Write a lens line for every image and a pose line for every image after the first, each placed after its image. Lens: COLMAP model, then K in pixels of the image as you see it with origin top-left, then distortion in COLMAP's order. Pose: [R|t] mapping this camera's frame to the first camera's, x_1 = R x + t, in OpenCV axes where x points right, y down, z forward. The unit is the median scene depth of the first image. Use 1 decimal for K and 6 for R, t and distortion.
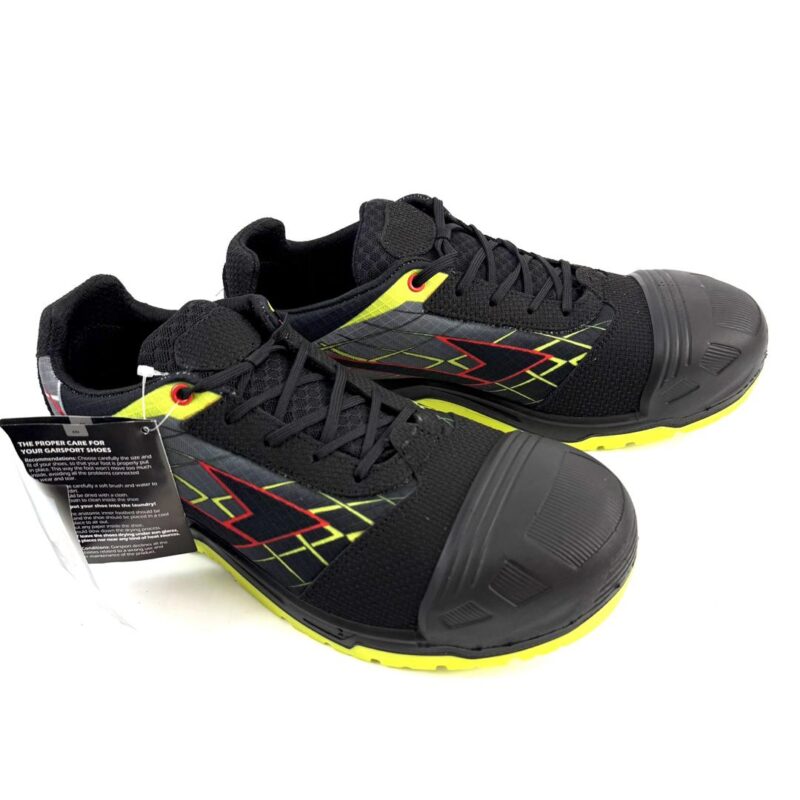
lens RADIAL K [[712.4, 0, 400.0], [0, 712.4, 400.0], [0, 0, 1]] dist [0.000932, 0.002151]
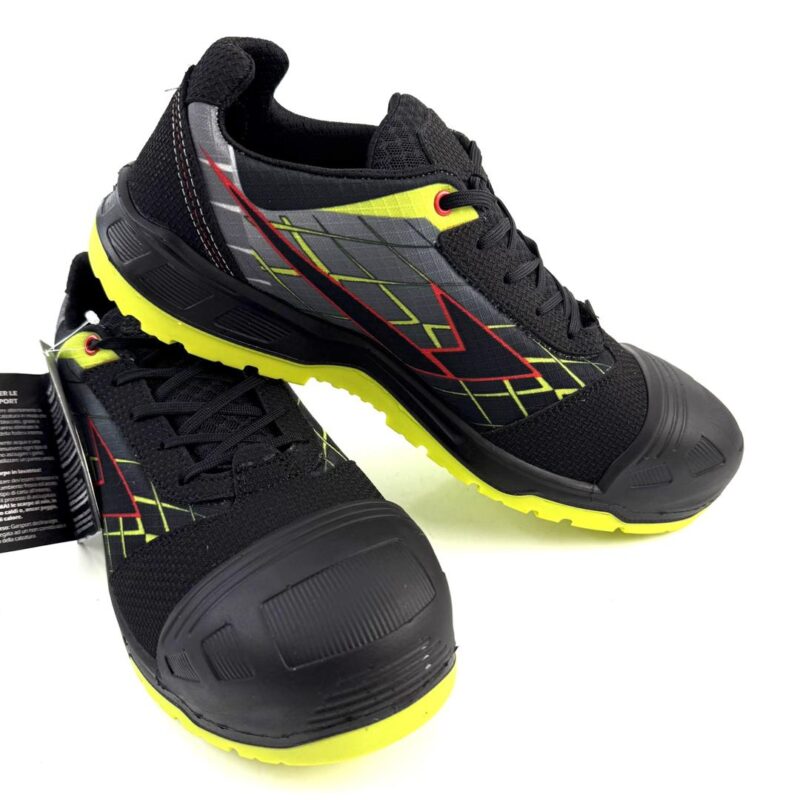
lens RADIAL K [[712.4, 0, 400.0], [0, 712.4, 400.0], [0, 0, 1]] dist [0.000932, 0.002151]
pose [[0.867278, 0.408227, 0.284920, -0.137880], [-0.372457, 0.911835, -0.172722, 0.159746], [-0.330310, 0.043677, 0.942861, 0.309653]]
